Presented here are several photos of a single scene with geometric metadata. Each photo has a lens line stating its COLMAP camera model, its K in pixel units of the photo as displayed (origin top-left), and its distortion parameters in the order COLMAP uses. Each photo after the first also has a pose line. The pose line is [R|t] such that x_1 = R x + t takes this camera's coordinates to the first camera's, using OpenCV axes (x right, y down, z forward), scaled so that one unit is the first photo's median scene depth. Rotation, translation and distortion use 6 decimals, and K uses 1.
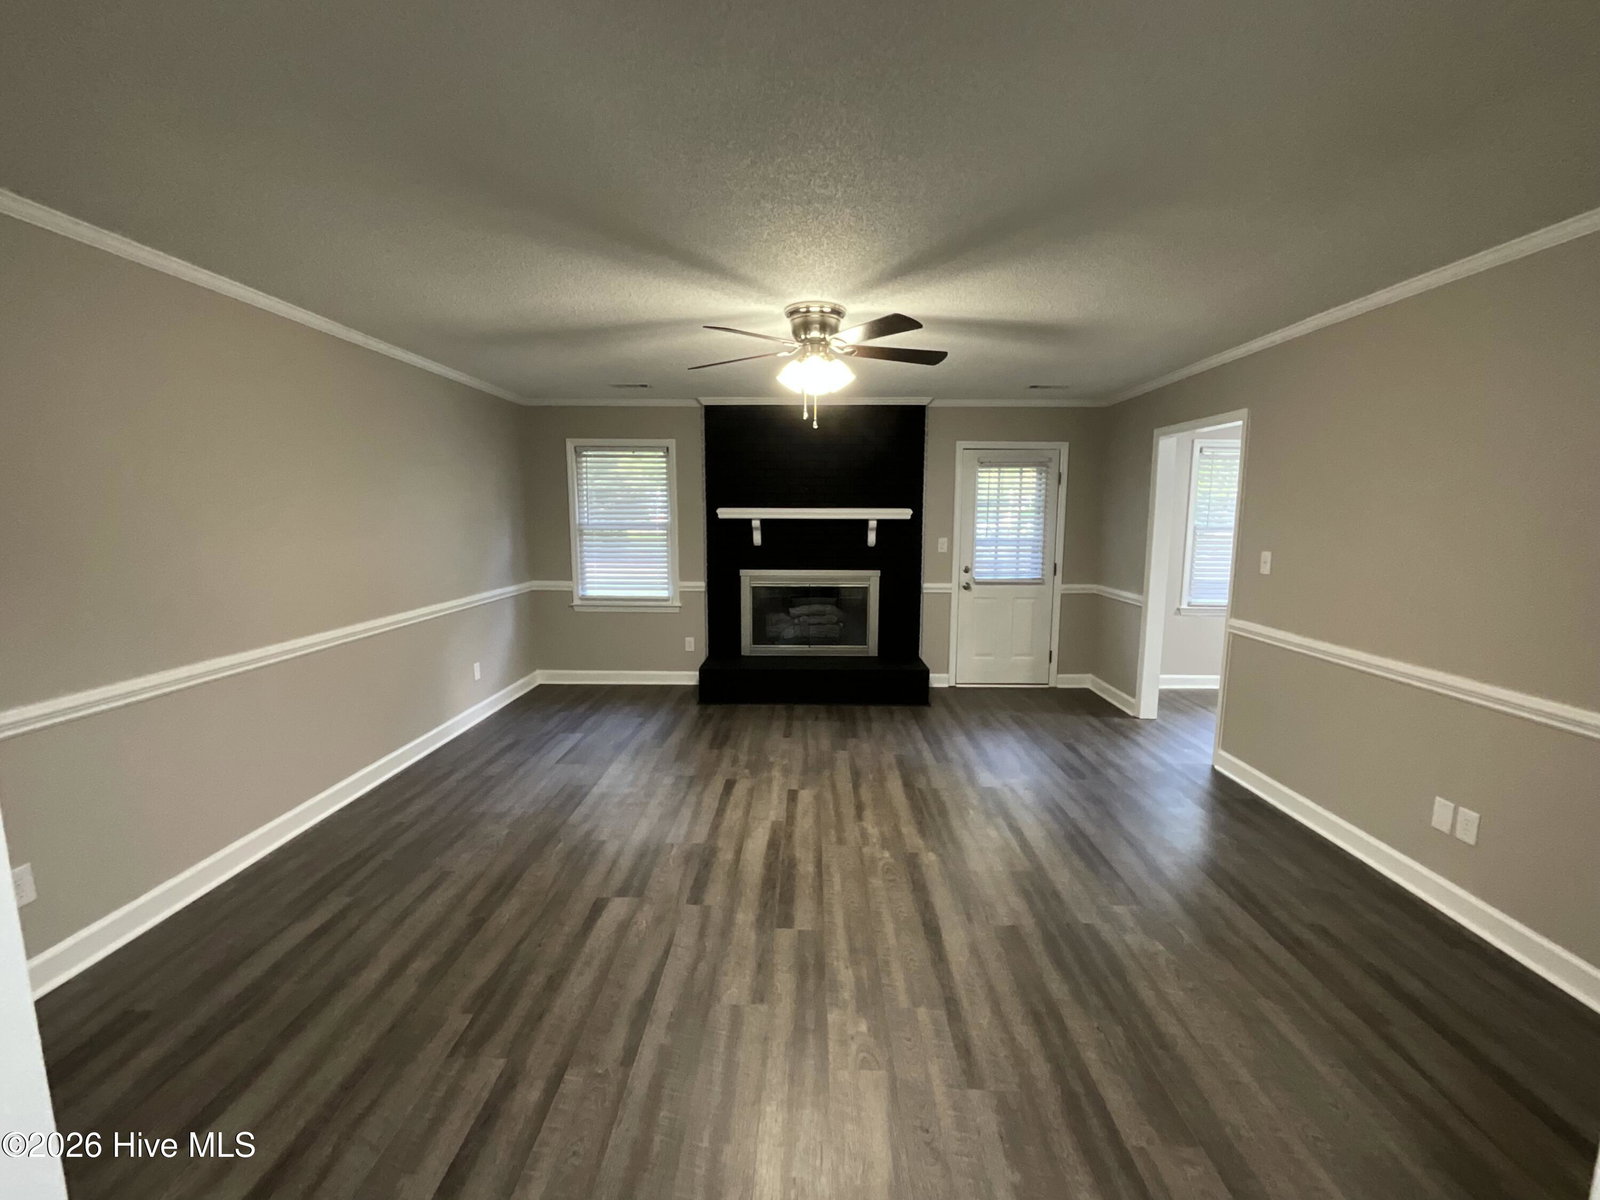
lens RADIAL K [[654.8, 0, 802.8], [0, 654.8, 599.3], [0, 0, 1]] dist [-0.001070, 0.000117]
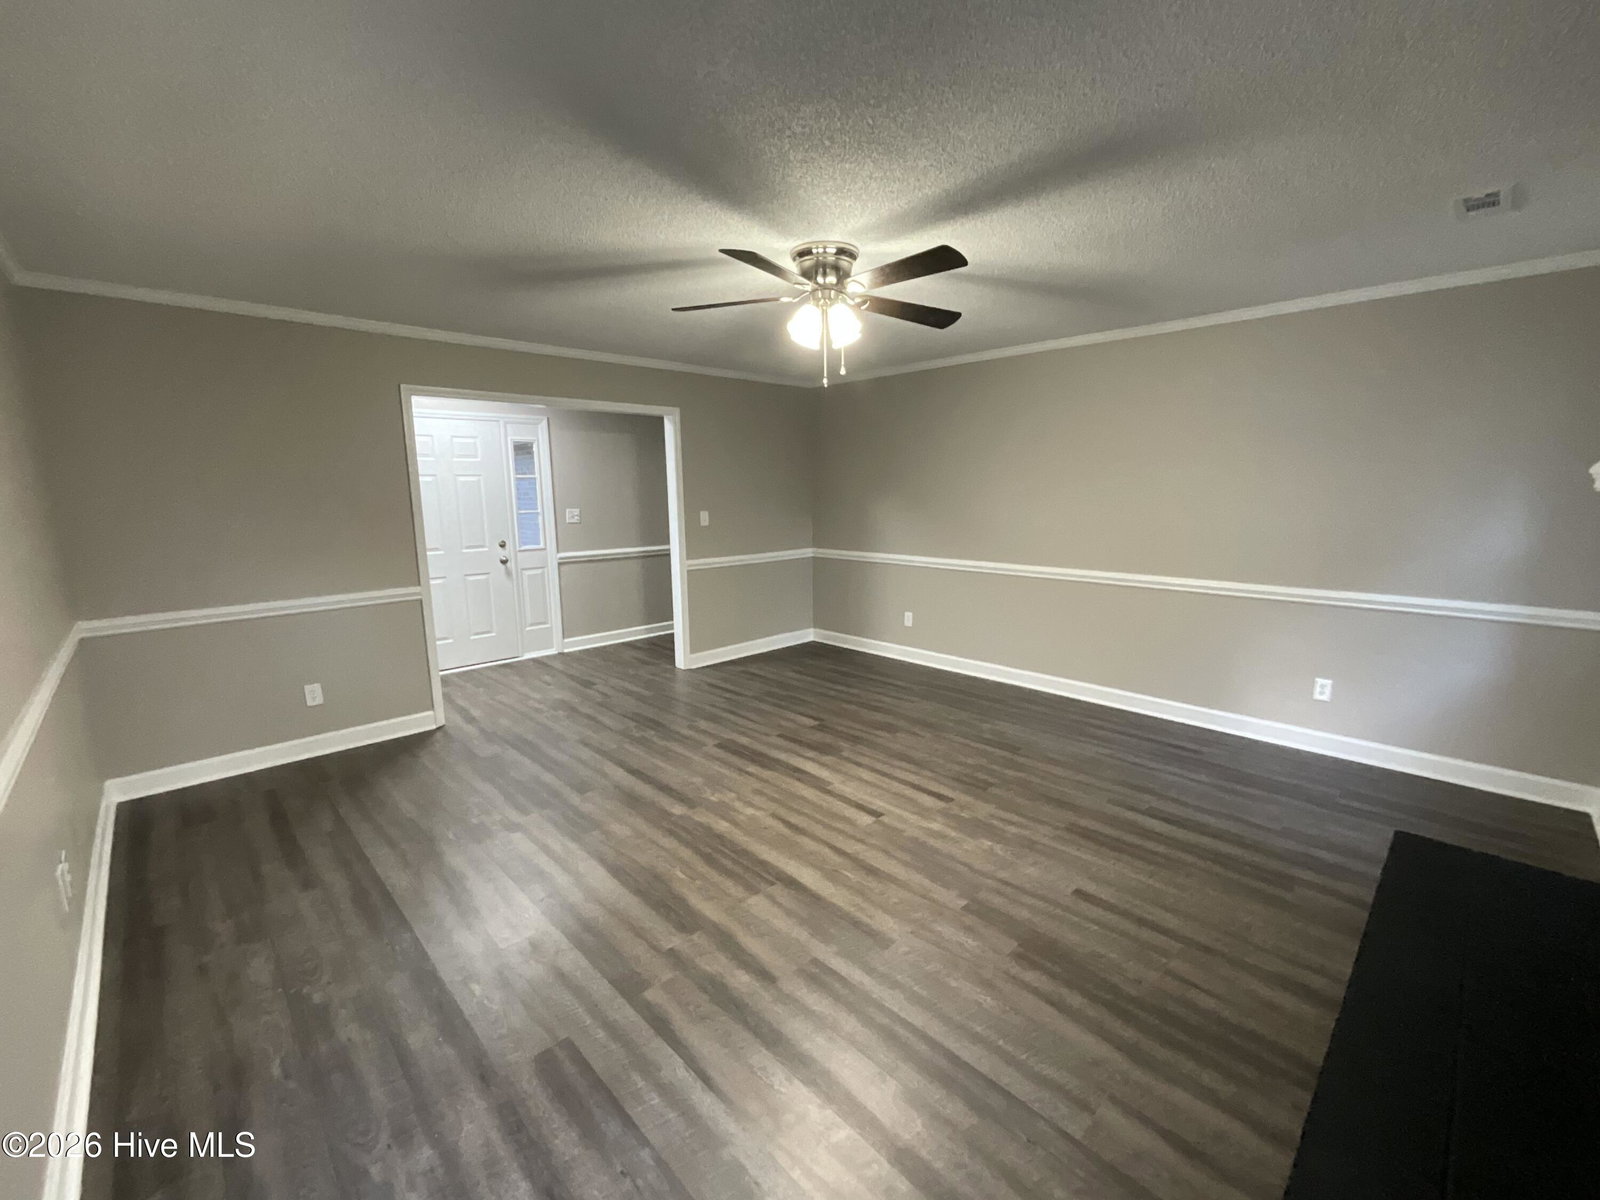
lens RADIAL K [[654.8, 0, 800.8], [0, 654.8, 600.3], [0, 0, 1]] dist [-0.001070, 0.000117]
pose [[-0.696359, 0.127748, -0.706233, 0.767678], [-0.088559, 0.961216, 0.261192, -0.230144], [0.712209, 0.244427, -0.658038, 1.770059]]
